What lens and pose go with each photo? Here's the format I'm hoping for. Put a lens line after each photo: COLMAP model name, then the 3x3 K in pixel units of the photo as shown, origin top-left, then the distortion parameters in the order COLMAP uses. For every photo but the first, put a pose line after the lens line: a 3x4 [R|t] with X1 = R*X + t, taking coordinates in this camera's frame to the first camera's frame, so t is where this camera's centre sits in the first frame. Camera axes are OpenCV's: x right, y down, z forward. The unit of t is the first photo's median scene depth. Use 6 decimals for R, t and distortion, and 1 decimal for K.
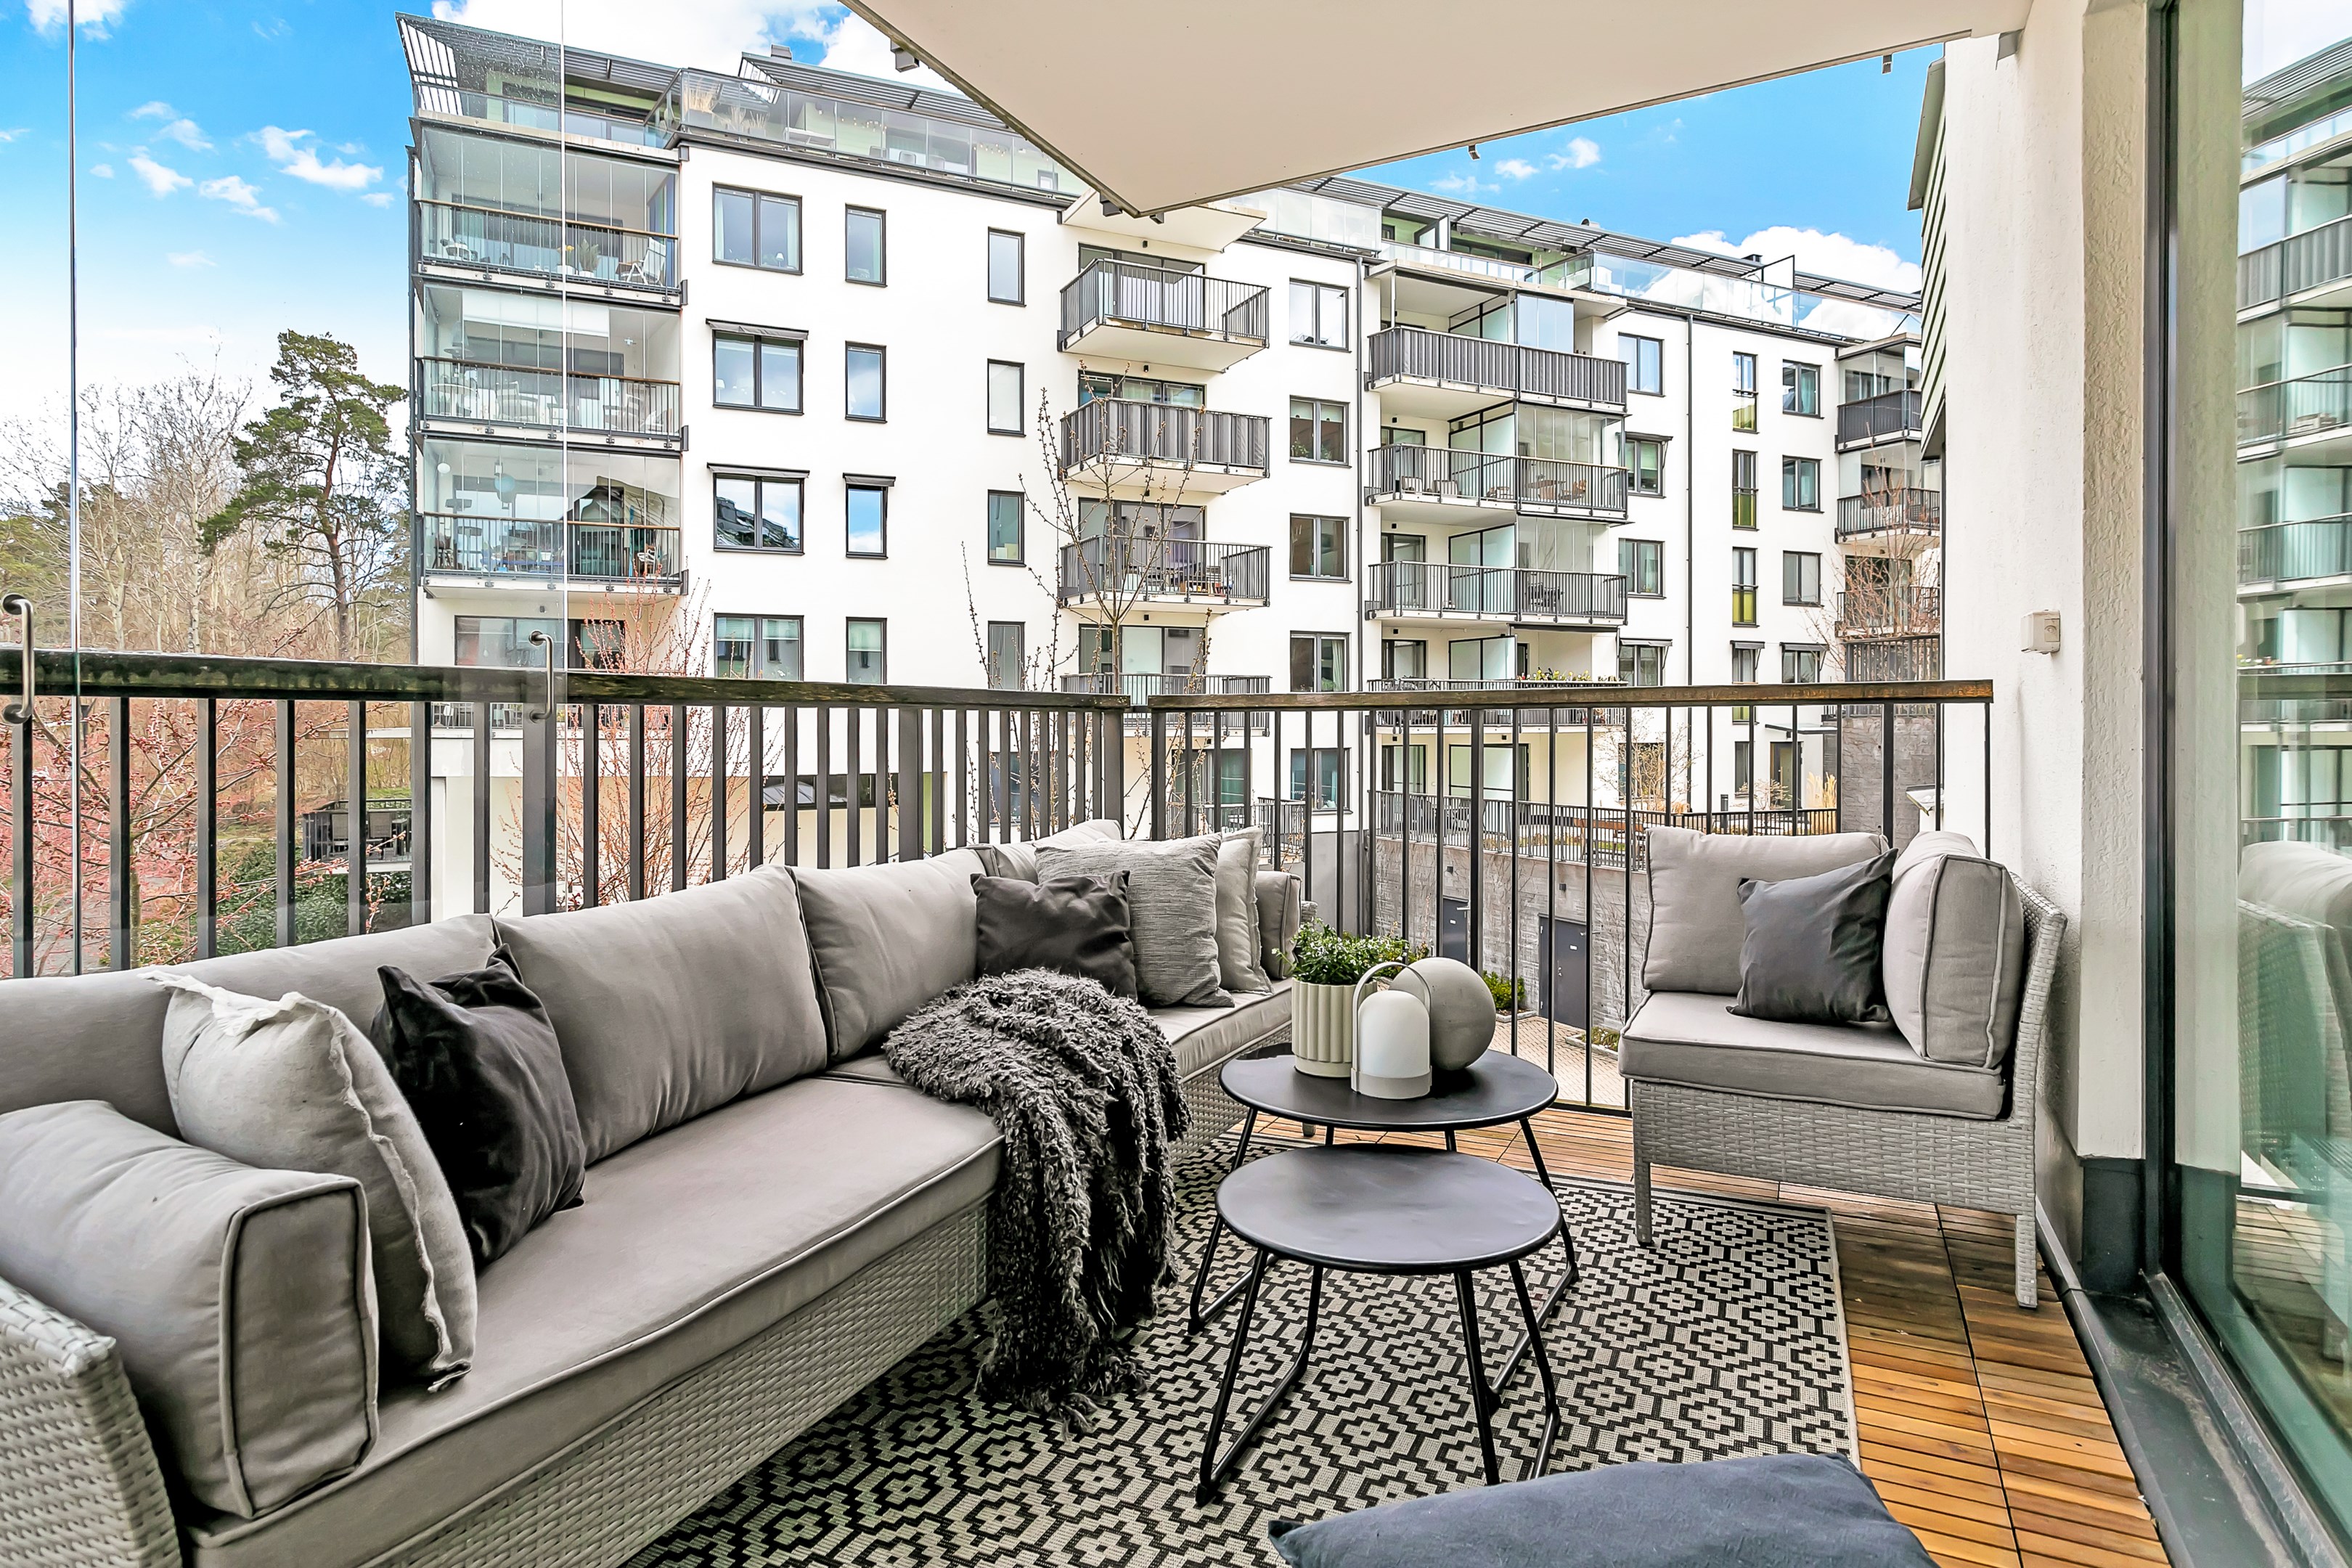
lens RADIAL K [[1300.3, 0, 1155.8], [0, 1300.3, 736.2], [0, 0, 1]] dist [-0.003851, 0.000999]
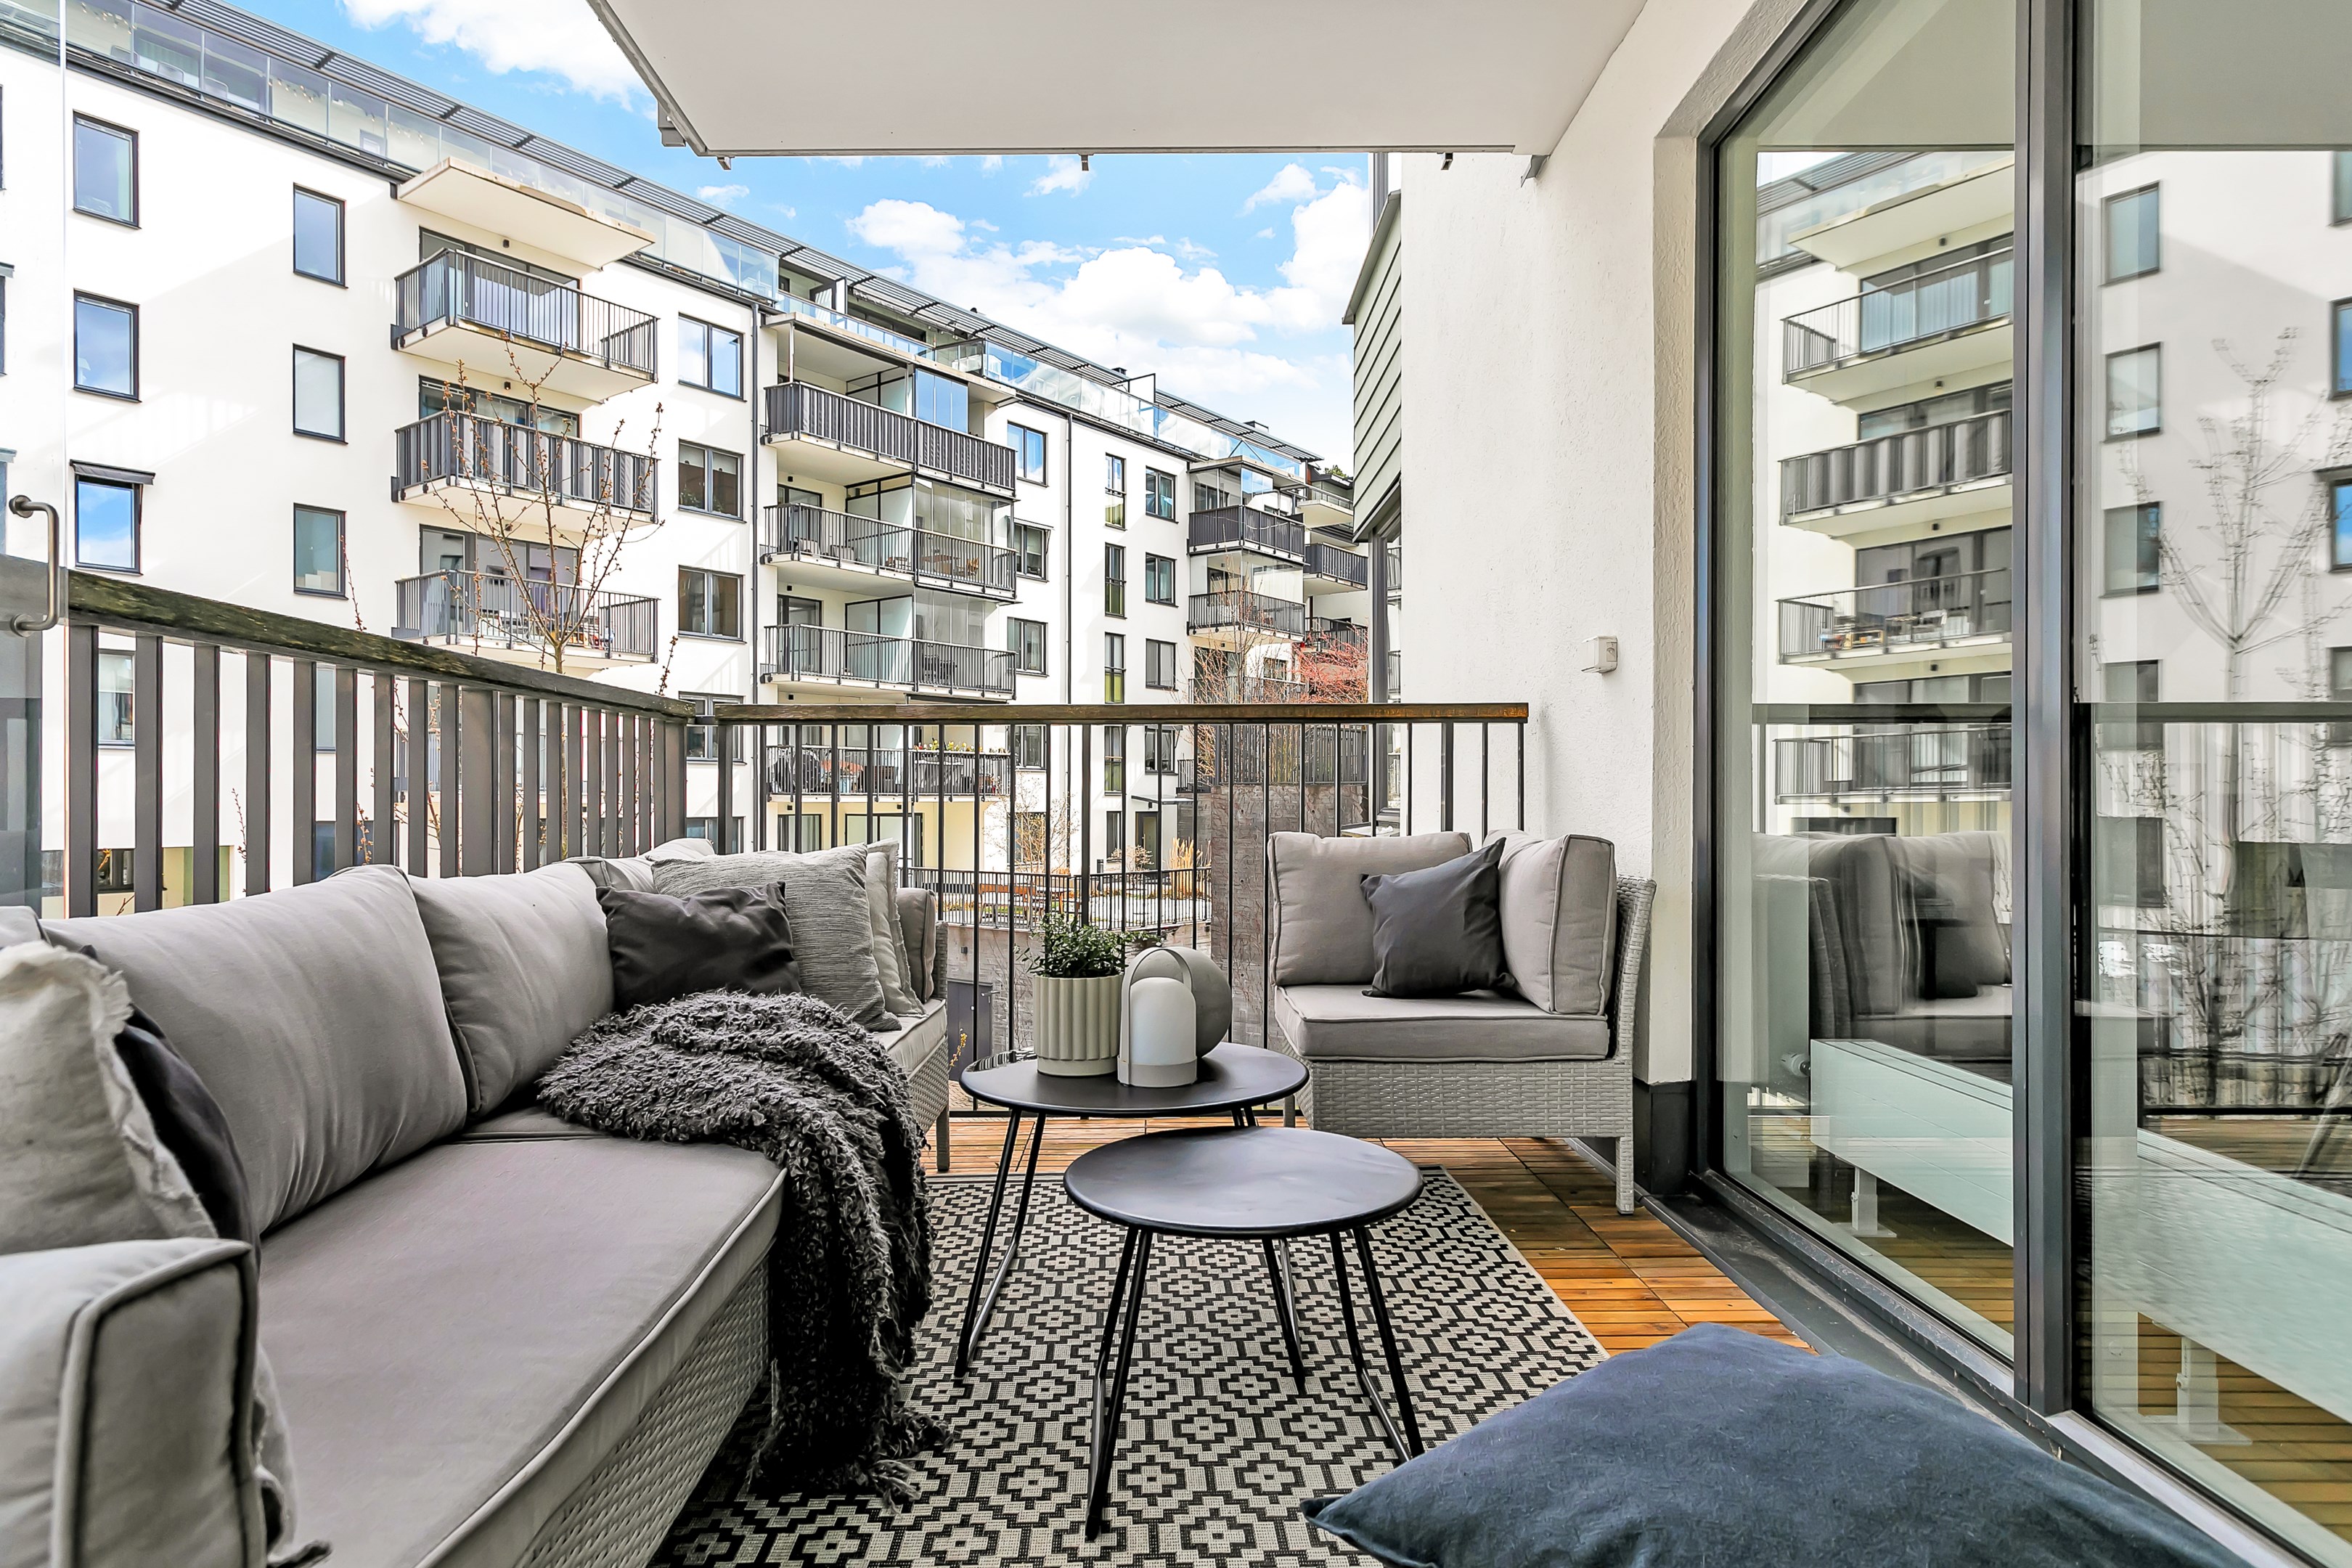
lens RADIAL K [[1301.9, 0, 1166.5], [0, 1301.9, 808.5], [0, 0, 1]] dist [0.001289, 0.002488]
pose [[0.885720, 0.000663, 0.464220, -0.020300], [0.000671, 0.999996, -0.002707, 0.005835], [-0.464220, 0.002709, 0.885716, 0.011331]]
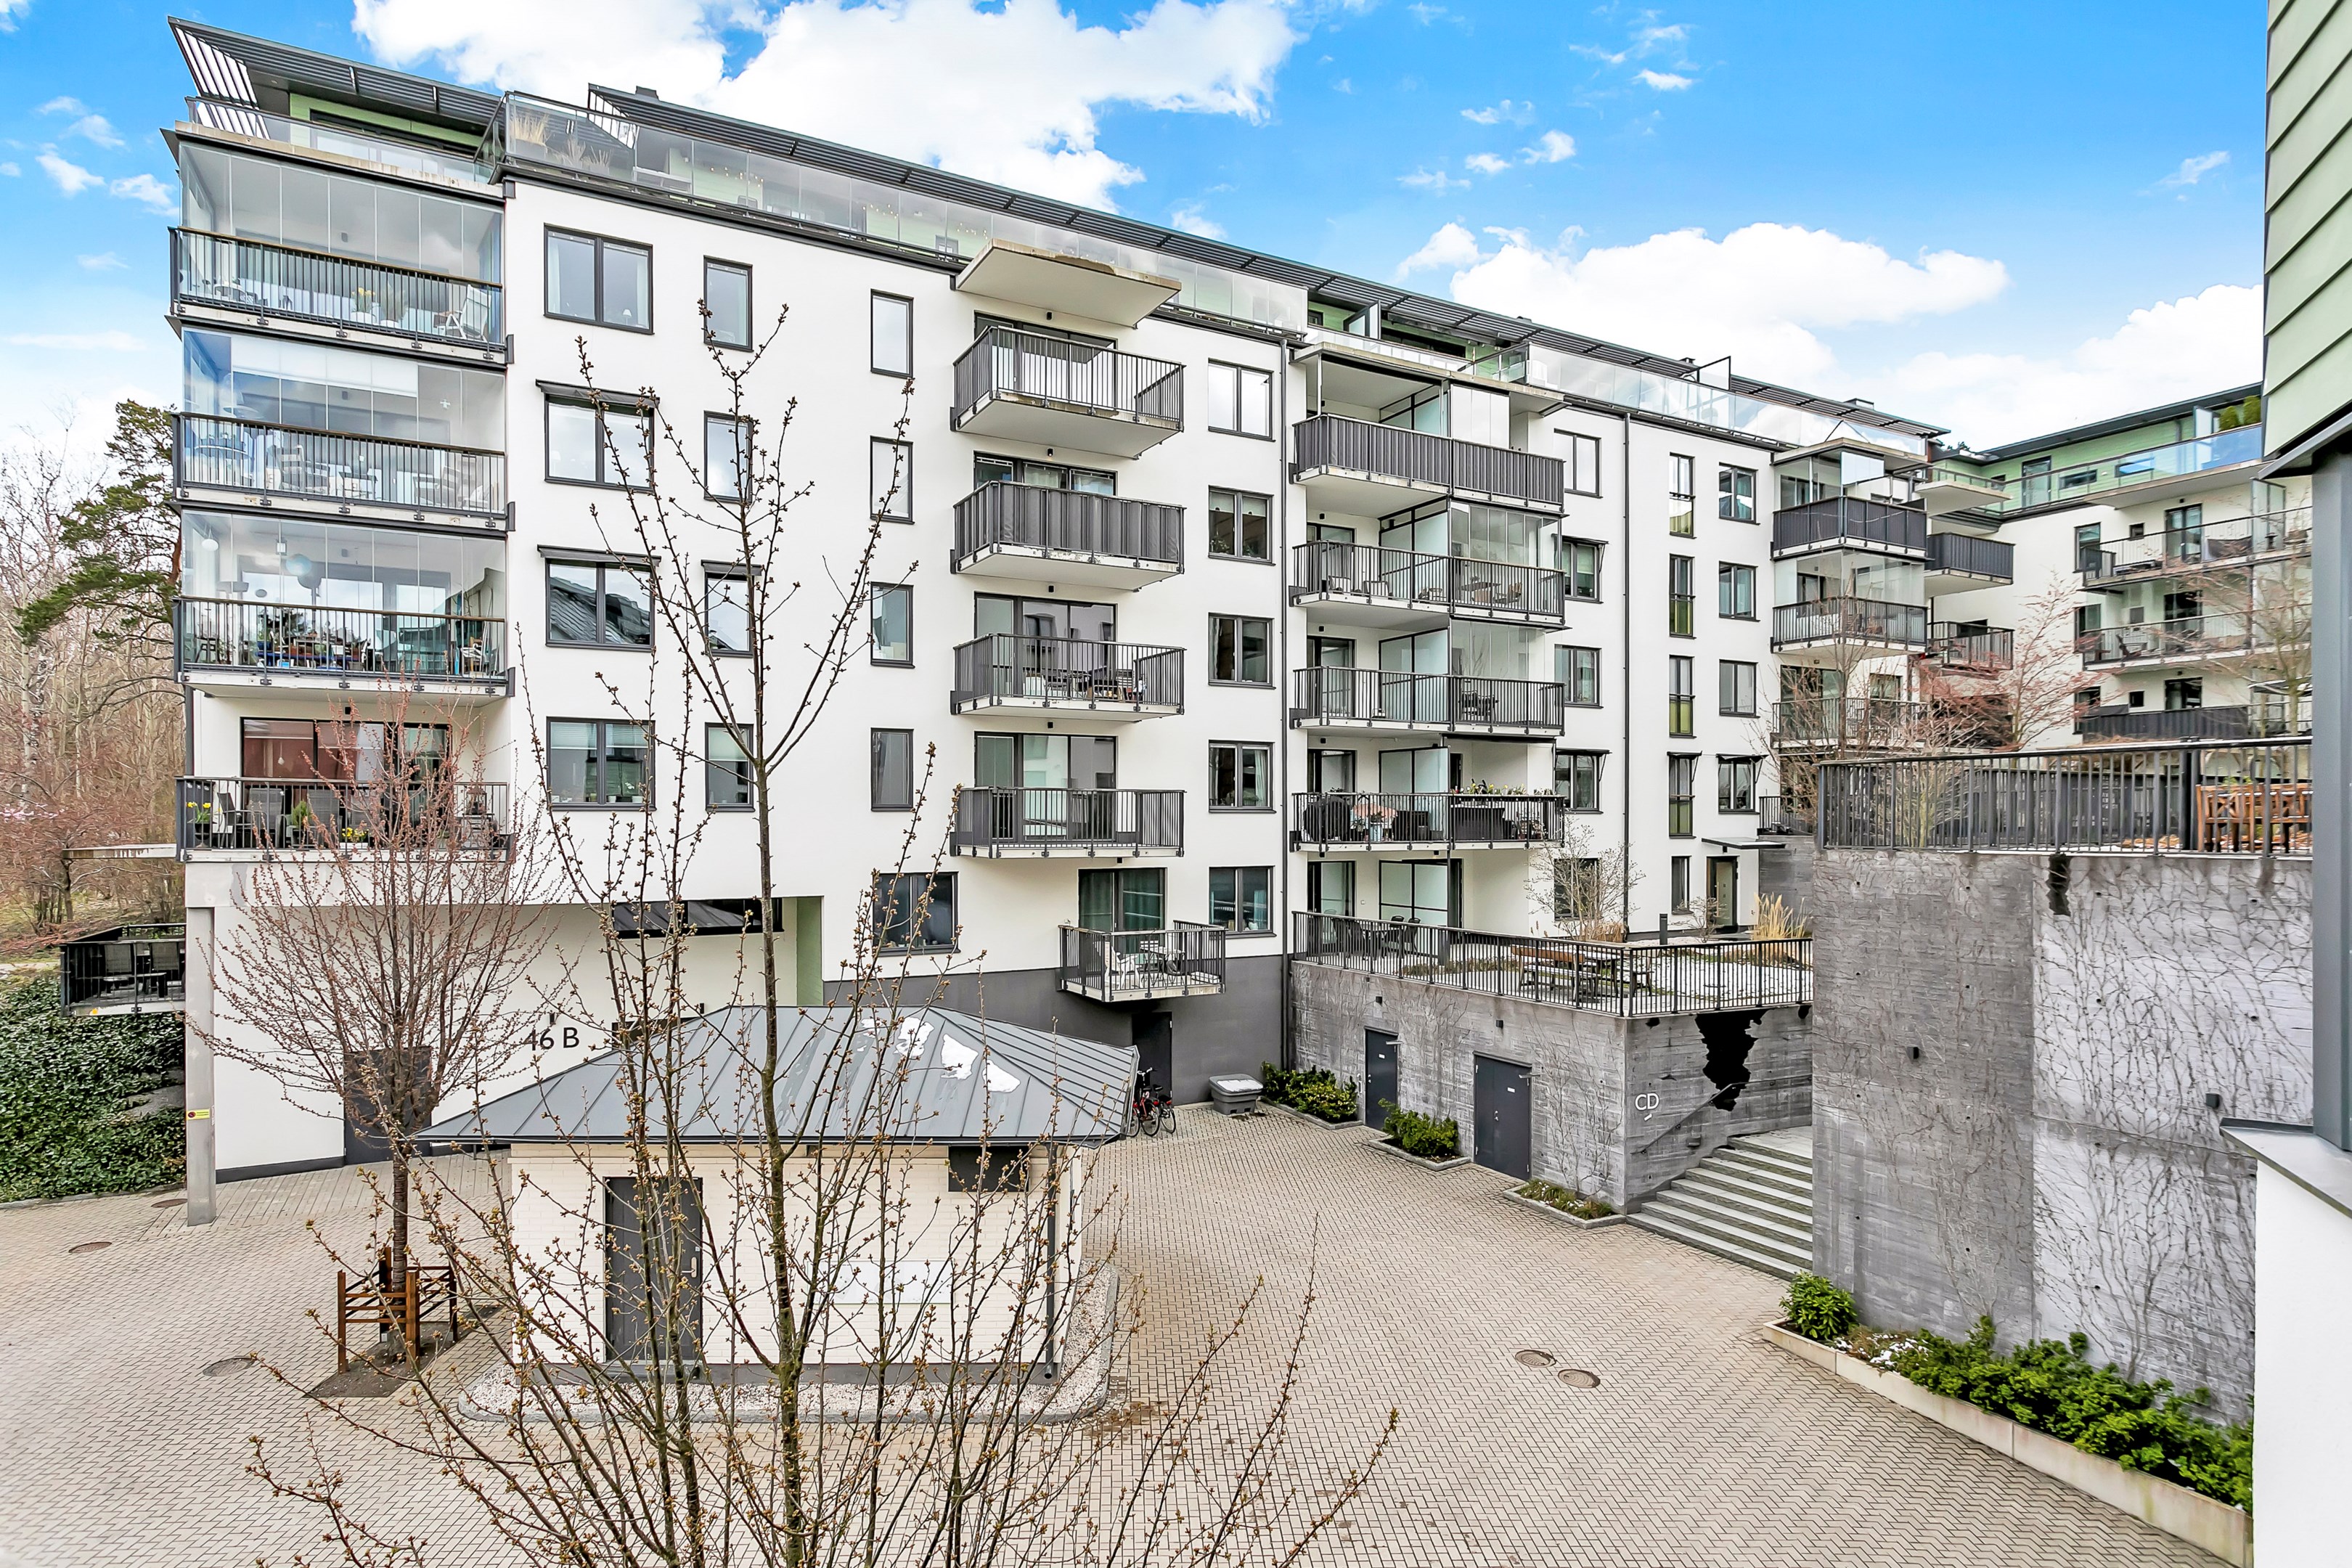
lens RADIAL K [[1245.0, 0, 1183.4], [0, 1245.0, 823.8], [0, 0, 1]] dist [-0.002991, 0.000980]
pose [[0.998055, 0.002762, 0.062272, 0.030452], [-0.002376, 0.999978, -0.006268, -0.015932], [-0.062288, 0.006108, 0.998040, 0.117642]]
